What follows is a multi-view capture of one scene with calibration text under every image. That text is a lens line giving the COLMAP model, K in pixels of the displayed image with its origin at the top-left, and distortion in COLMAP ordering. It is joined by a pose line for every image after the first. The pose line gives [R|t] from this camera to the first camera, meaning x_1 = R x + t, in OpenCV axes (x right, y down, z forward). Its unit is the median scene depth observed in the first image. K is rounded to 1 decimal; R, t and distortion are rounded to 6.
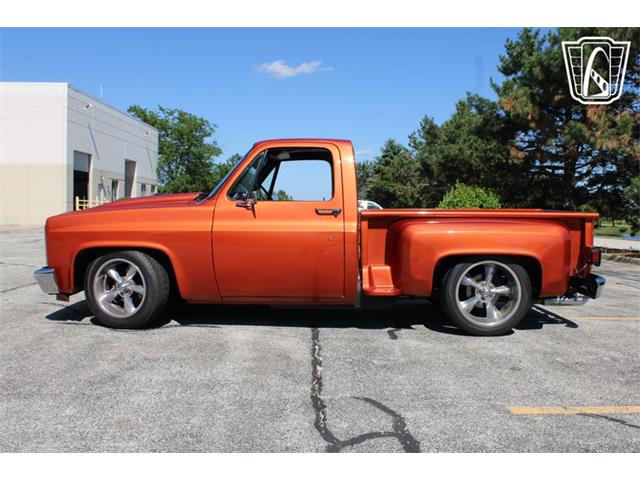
lens RADIAL K [[661.6, 0, 316.3], [0, 661.6, 238.4], [0, 0, 1]] dist [-0.011325, -0.011565]
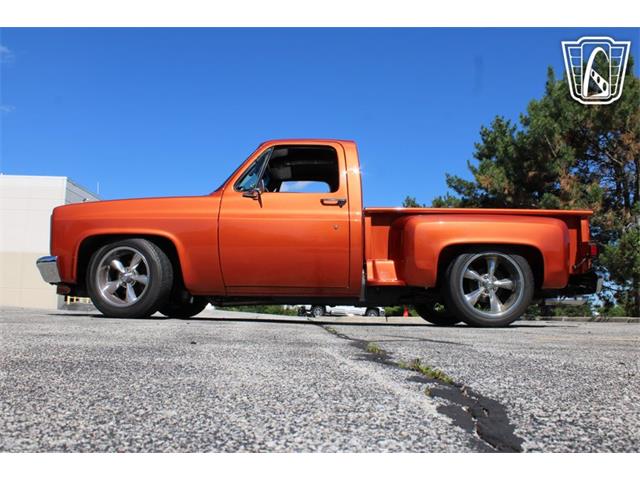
lens RADIAL K [[632.7, 0, 320.0], [0, 632.7, 240.0], [0, 0, 1]] dist [-0.023794, -0.021607]
pose [[0.999404, 0.008681, 0.033418, -0.033900], [-0.003242, 0.987193, -0.159499, 0.167752], [-0.034375, 0.159295, 0.986632, 0.047391]]
